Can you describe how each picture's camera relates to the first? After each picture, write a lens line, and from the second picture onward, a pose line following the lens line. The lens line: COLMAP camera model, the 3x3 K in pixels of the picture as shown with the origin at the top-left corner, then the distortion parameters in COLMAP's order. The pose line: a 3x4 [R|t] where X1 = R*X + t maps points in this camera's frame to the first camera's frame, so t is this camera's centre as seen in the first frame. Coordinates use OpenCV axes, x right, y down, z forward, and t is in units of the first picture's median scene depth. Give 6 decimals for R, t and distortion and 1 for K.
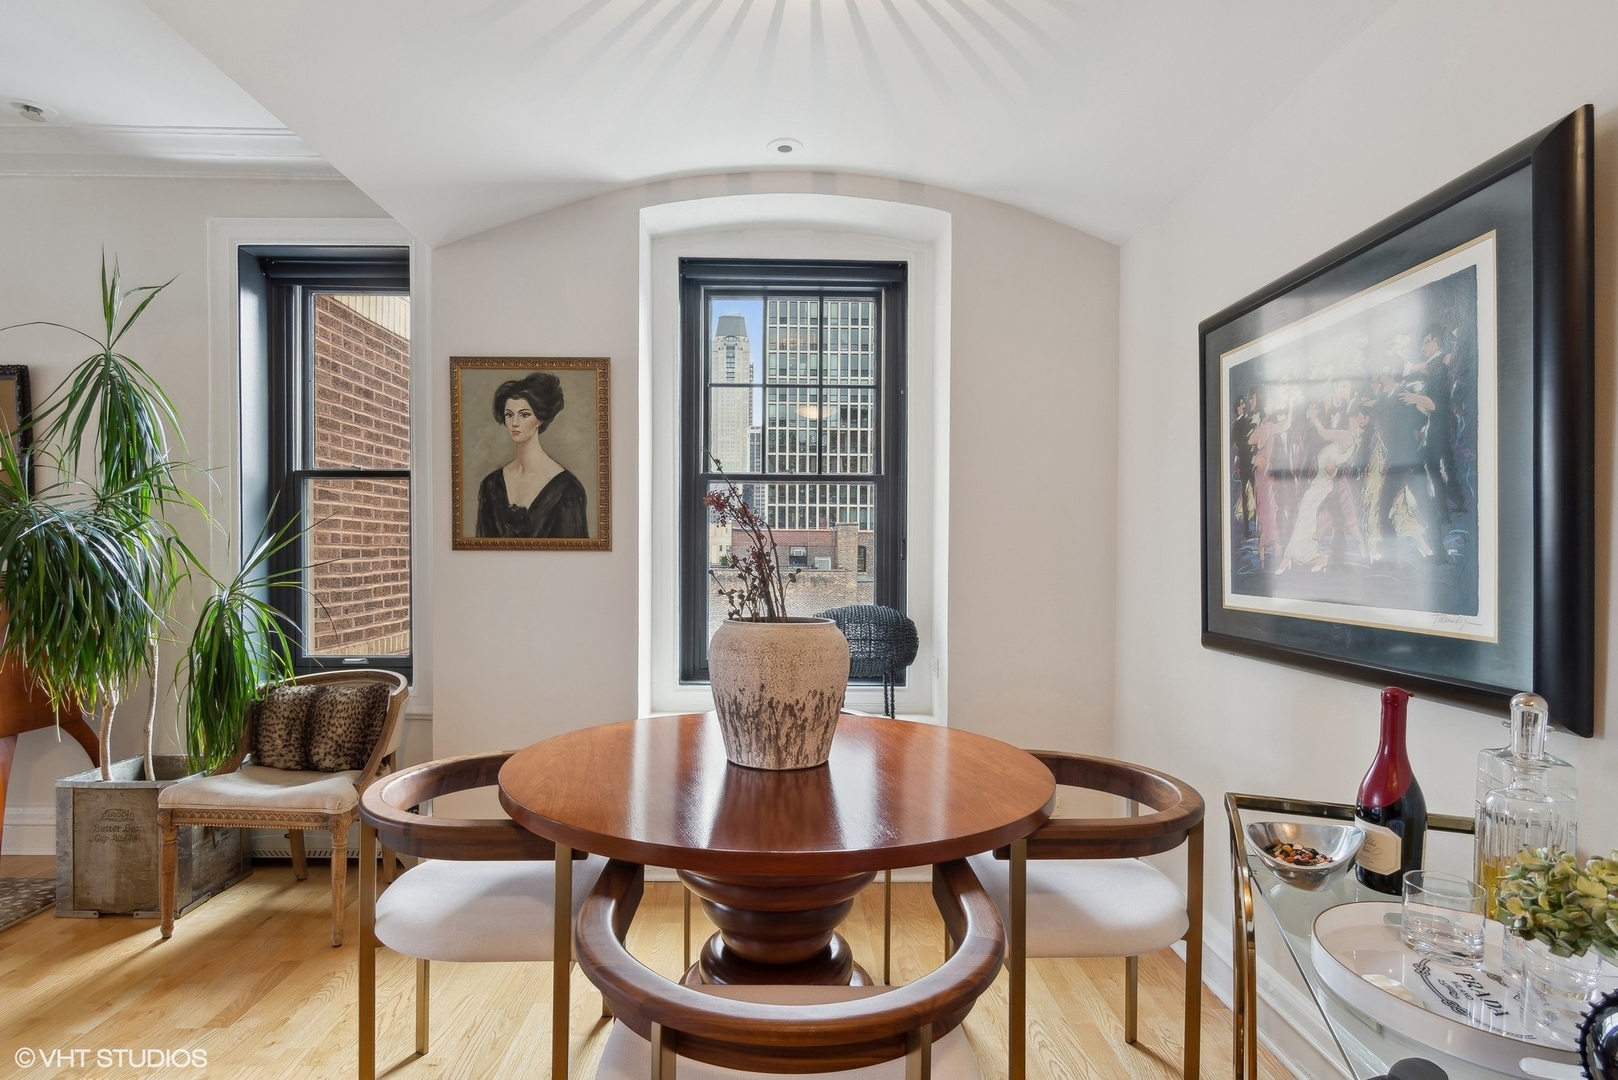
lens RADIAL K [[798.9, 0, 787.7], [0, 798.9, 568.1], [0, 0, 1]] dist [0.003678, -0.000018]
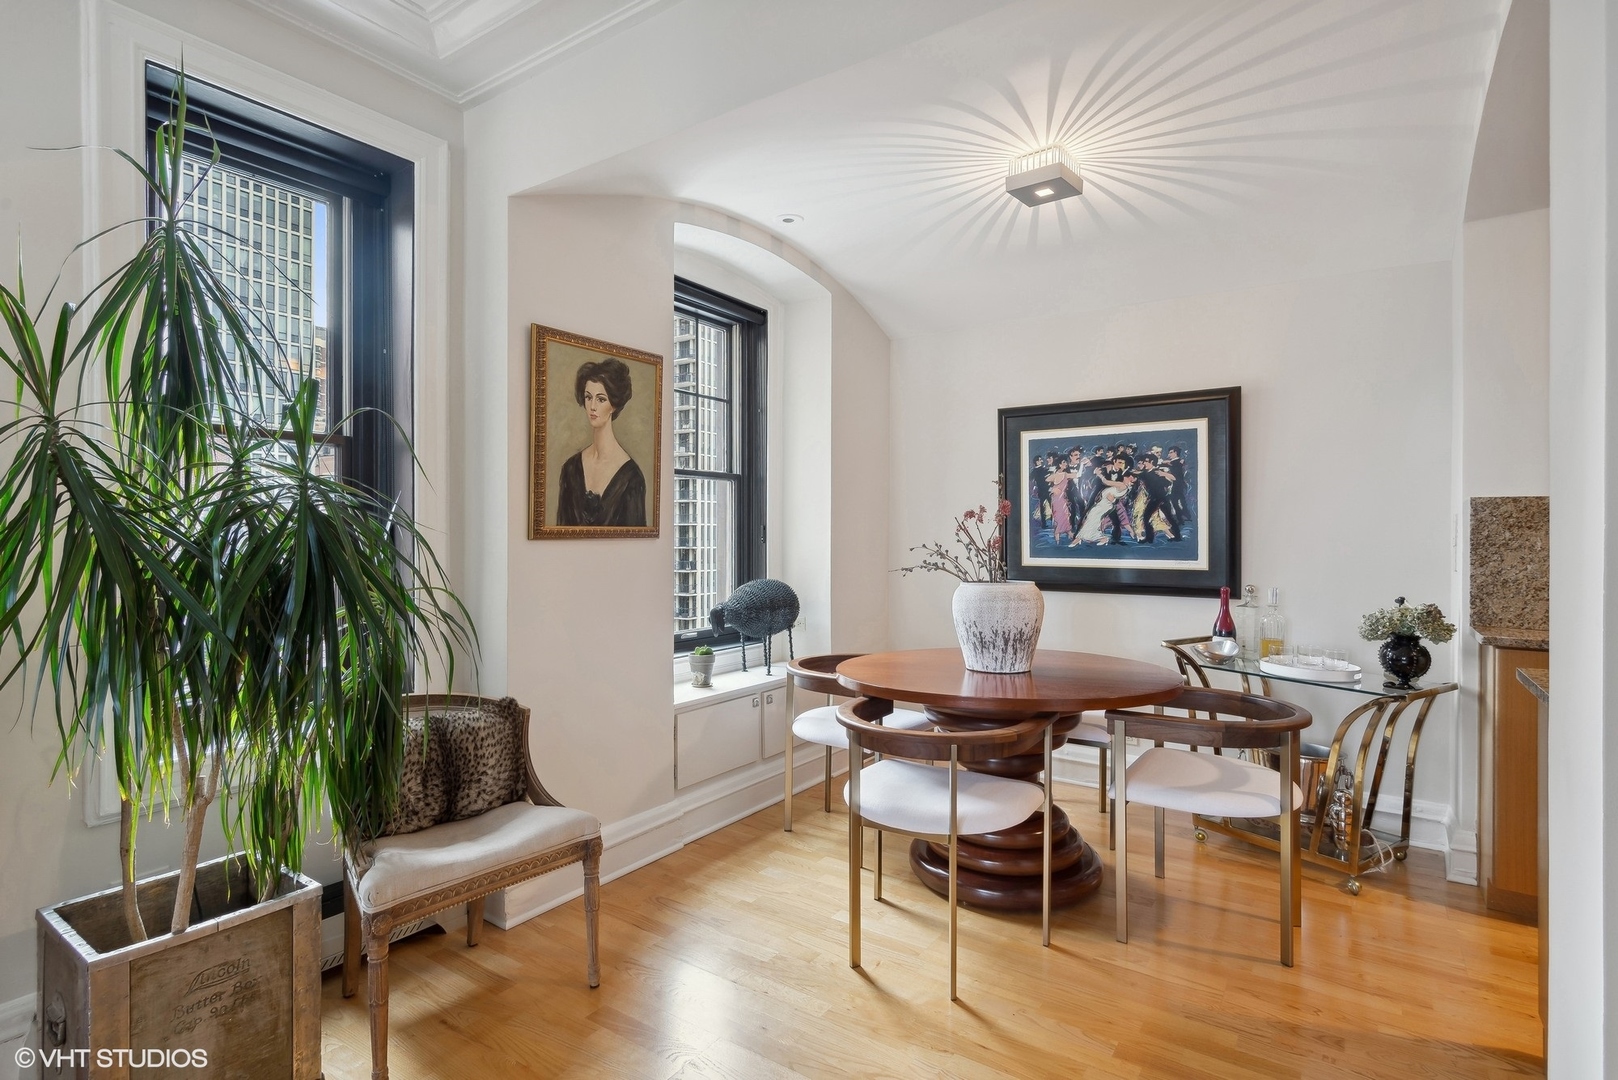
lens RADIAL K [[798.9, 0, 798.1], [0, 798.9, 532.9], [0, 0, 1]] dist [0.003678, -0.000018]
pose [[0.585573, -0.007013, 0.810589, -0.974938], [0.020013, 0.999783, -0.005808, -0.019374], [-0.810372, 0.019623, 0.585586, 0.240839]]
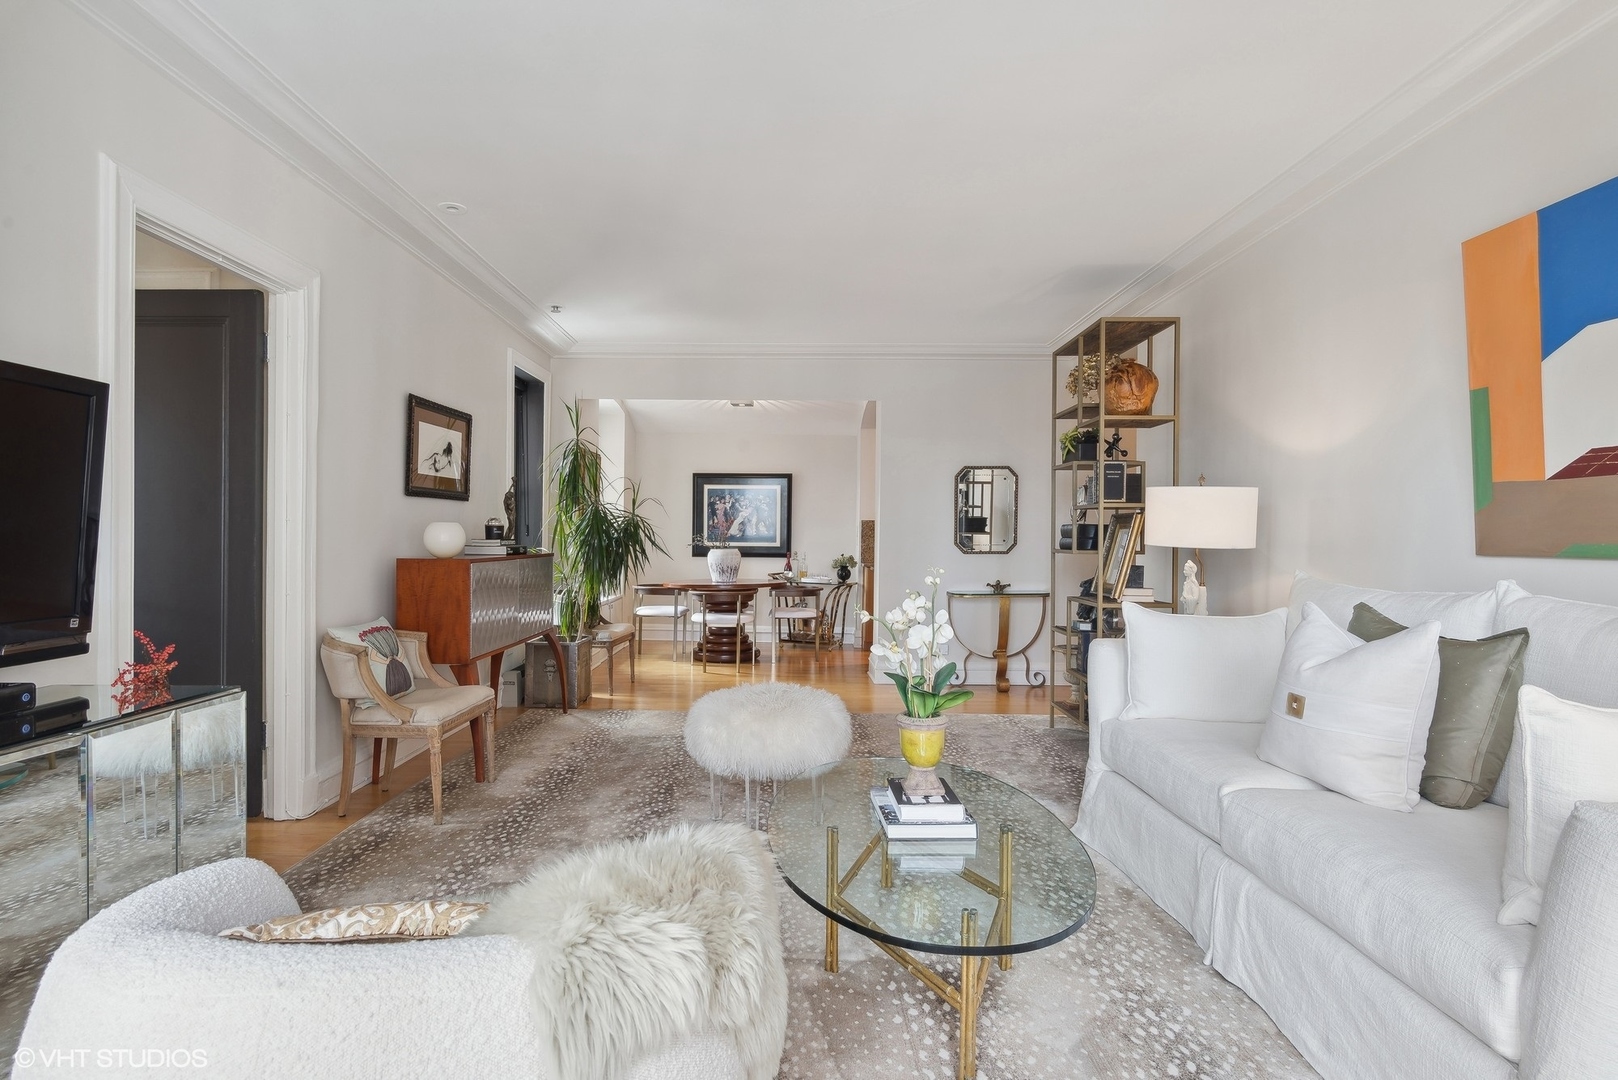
lens RADIAL K [[798.9, 0, 810.4], [0, 798.9, 535.9], [0, 0, 1]] dist [0.003678, -0.000018]
pose [[-0.009773, -0.006703, 0.999930, -2.688595], [0.013529, 0.999885, 0.006835, -0.016096], [-0.999861, 0.013594, -0.009681, 0.366262]]
